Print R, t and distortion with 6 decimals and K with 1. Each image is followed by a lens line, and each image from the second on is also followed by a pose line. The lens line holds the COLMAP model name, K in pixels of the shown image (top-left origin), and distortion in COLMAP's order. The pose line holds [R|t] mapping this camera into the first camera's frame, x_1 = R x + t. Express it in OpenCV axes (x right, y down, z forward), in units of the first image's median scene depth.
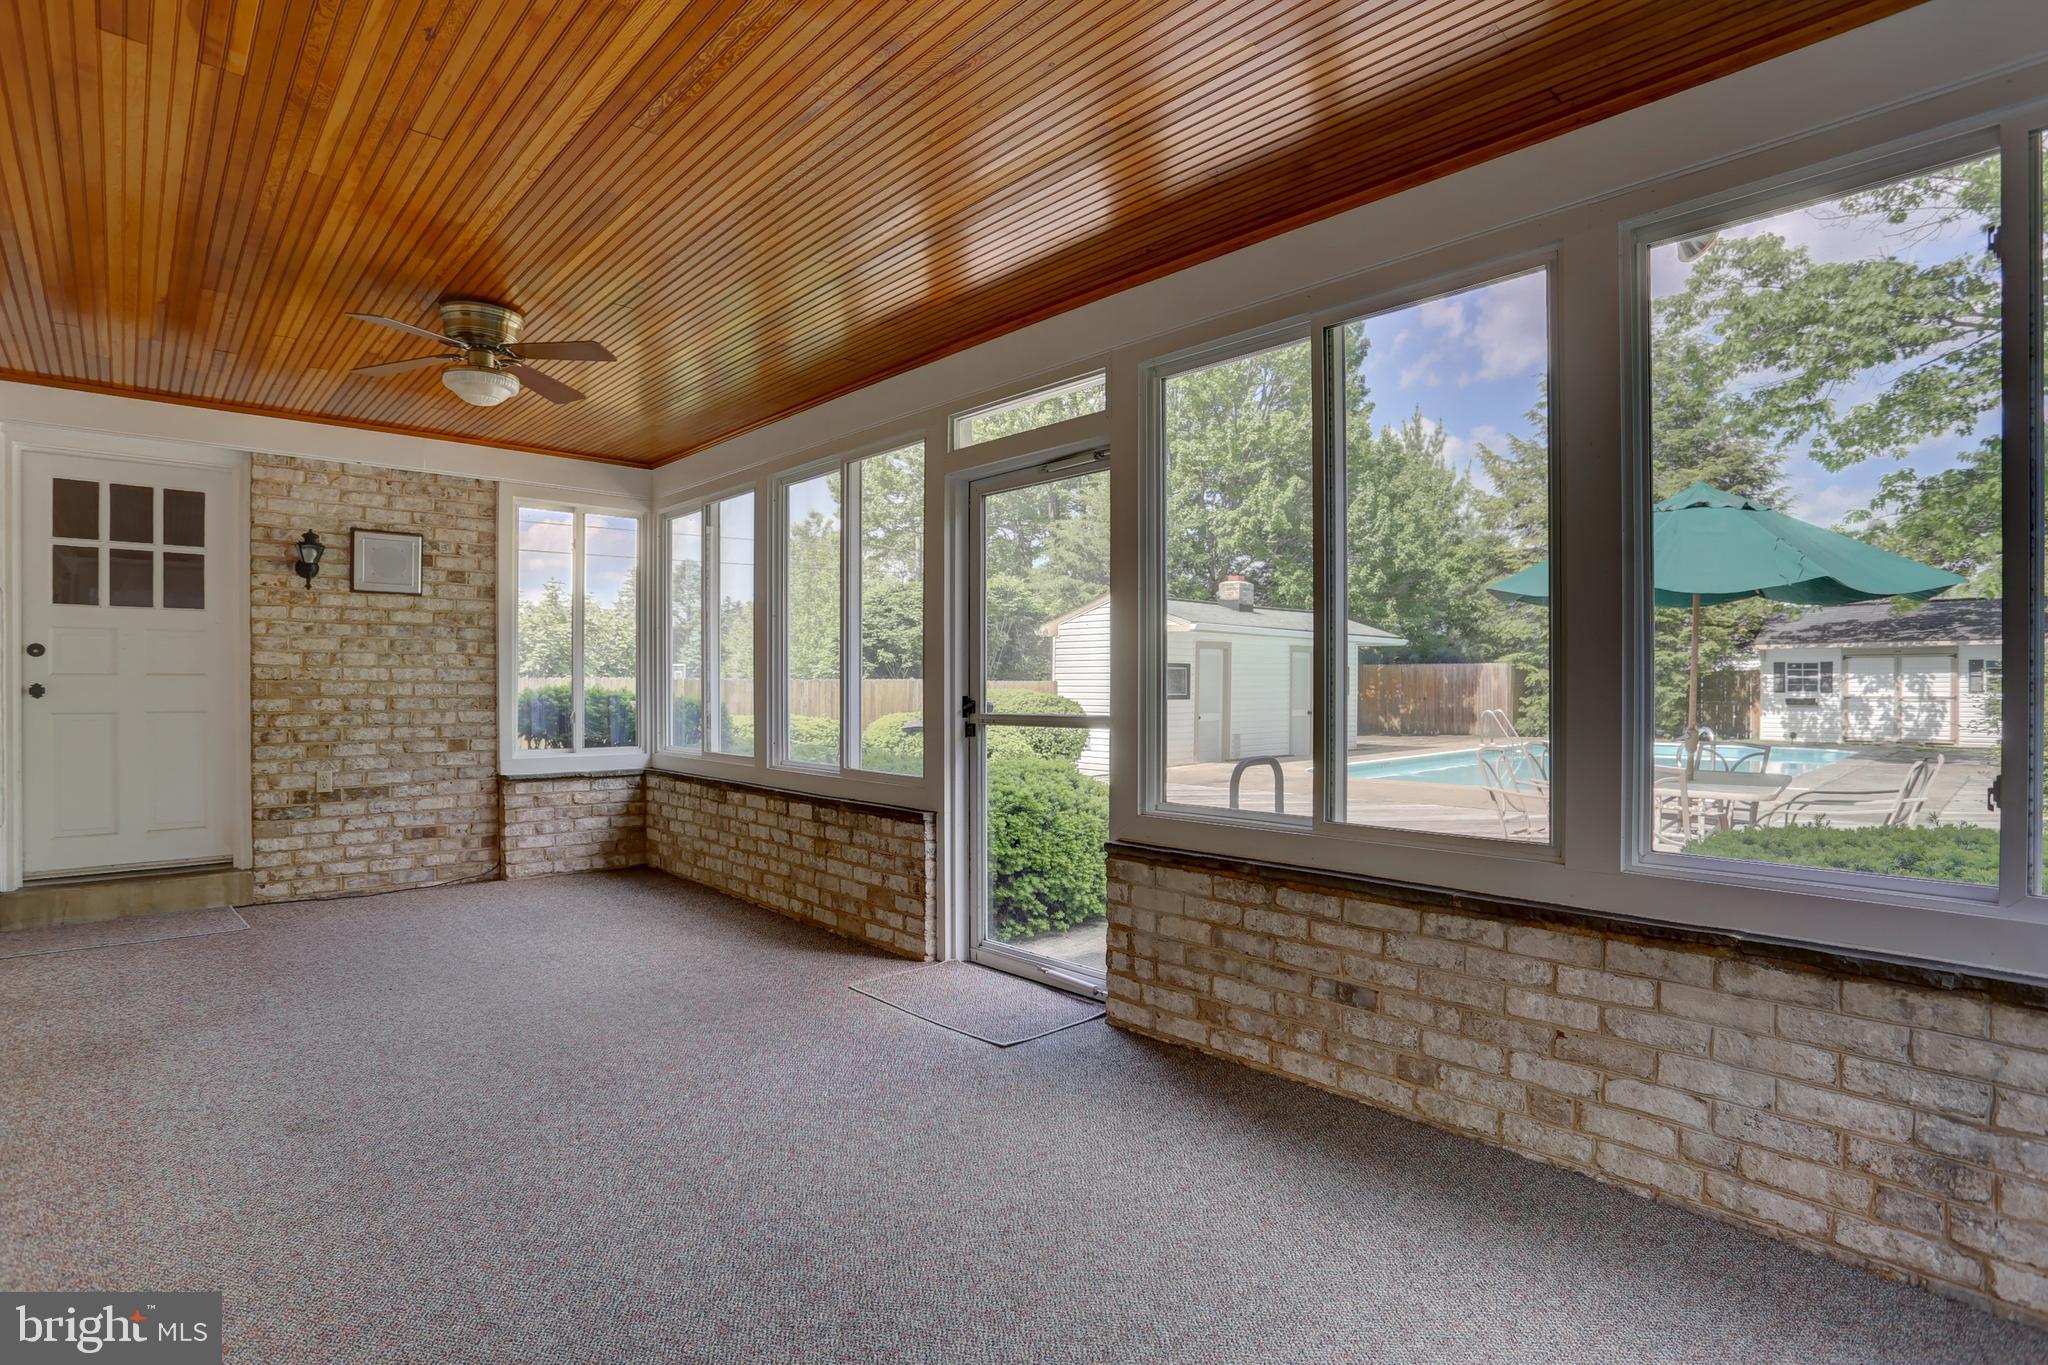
lens RADIAL K [[1012.8, 0, 1035.0], [0, 1012.8, 689.5], [0, 0, 1]] dist [-0.085004, 0.038862]
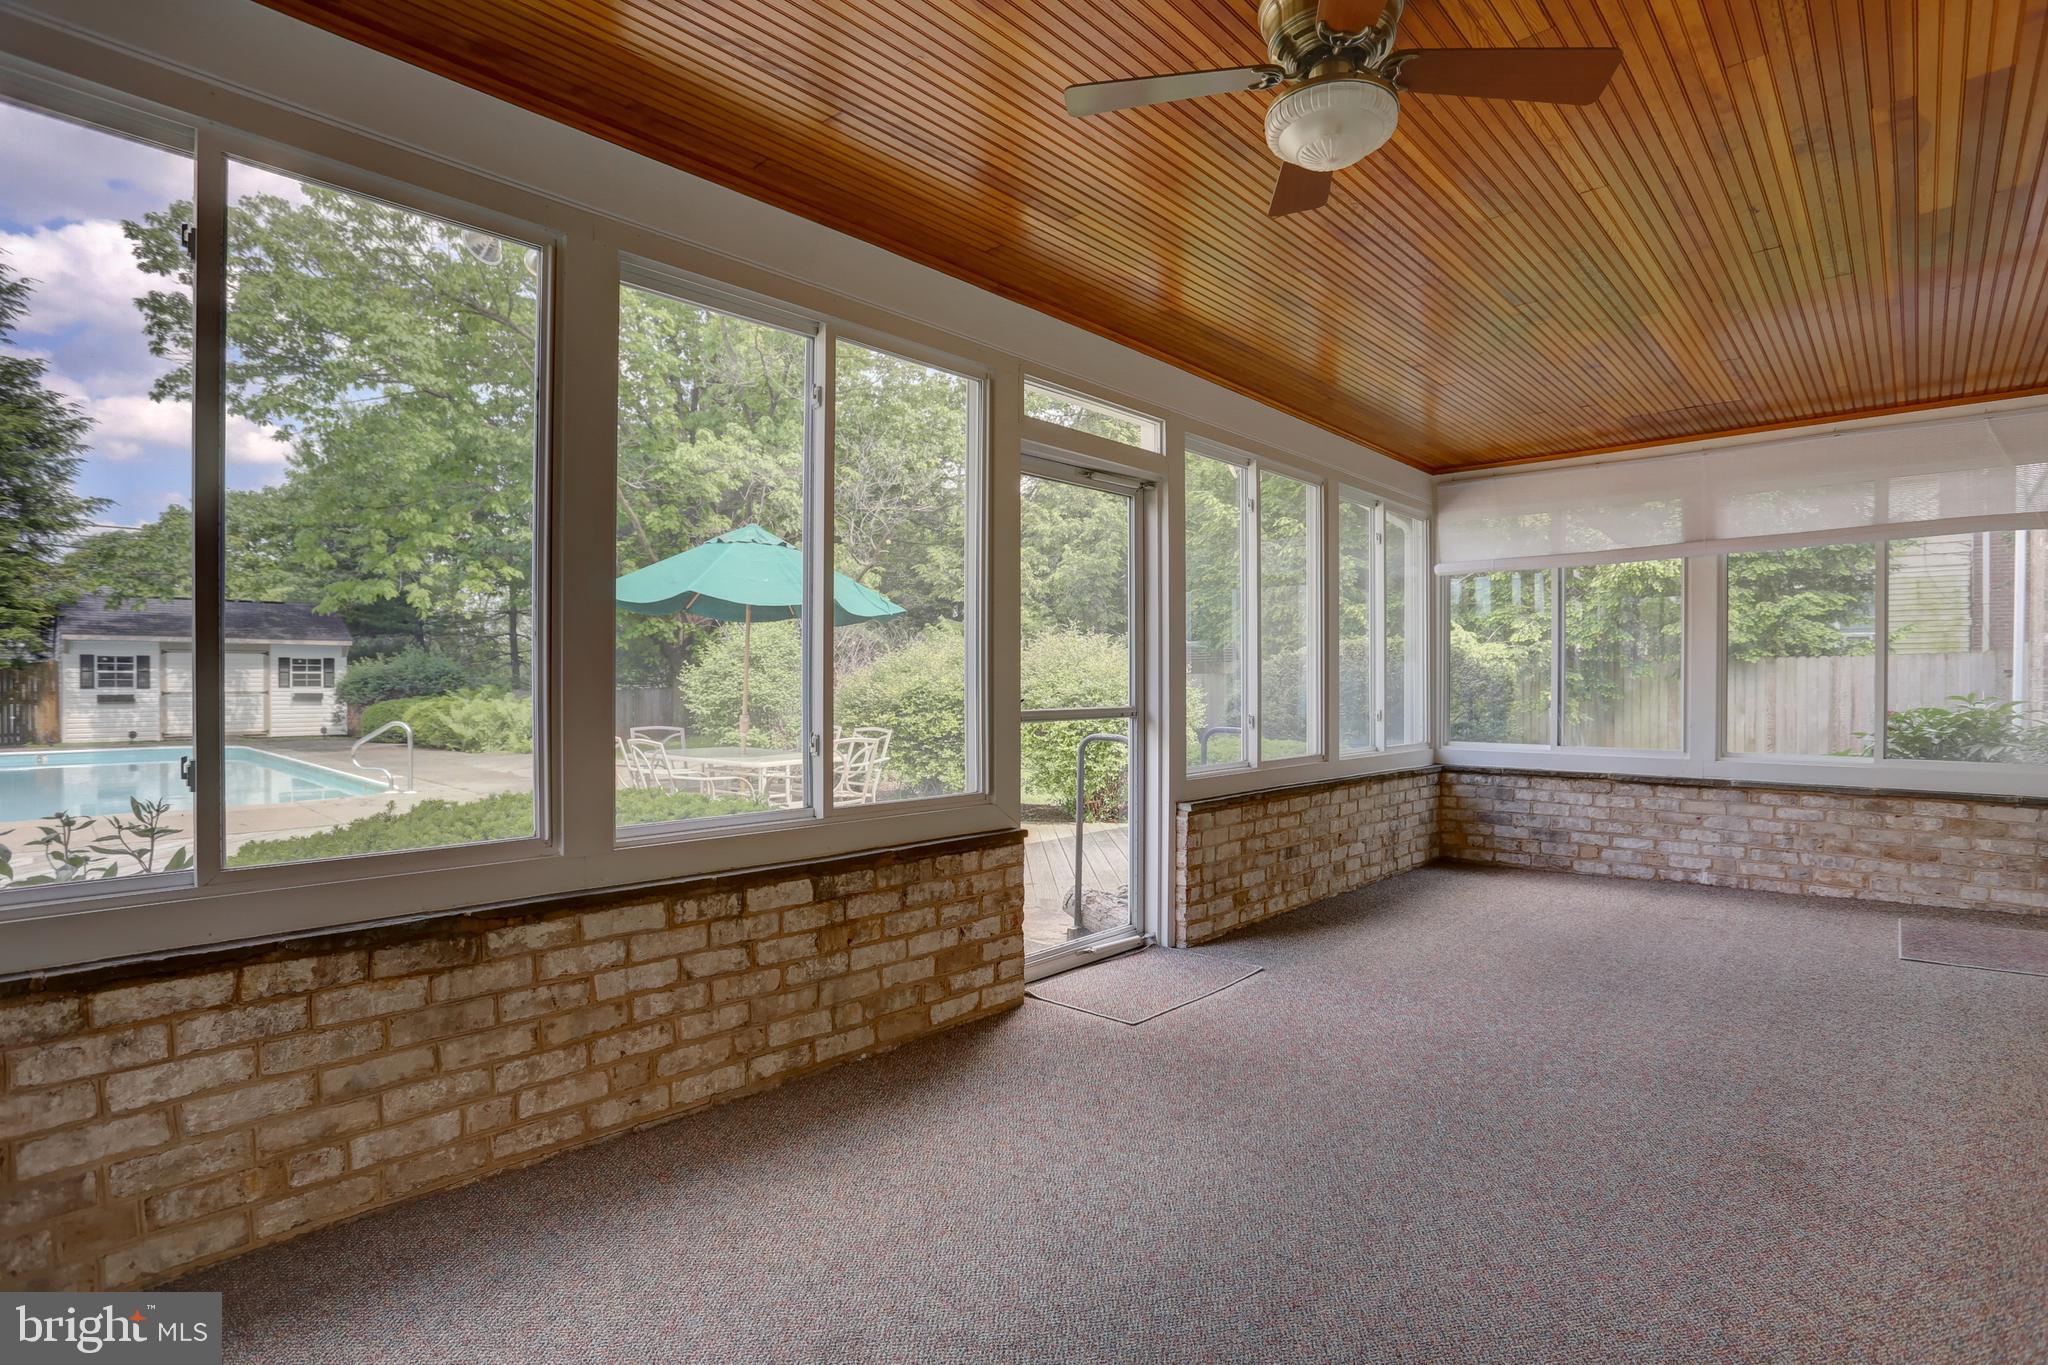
lens RADIAL K [[1012.8, 0, 1035.0], [0, 1012.8, 689.5], [0, 0, 1]] dist [-0.085004, 0.038862]
pose [[-0.068648, -0.009965, 0.997591, -0.815925], [0.005524, 0.999931, 0.010368, -0.003052], [-0.997626, 0.006223, -0.068588, 0.893289]]
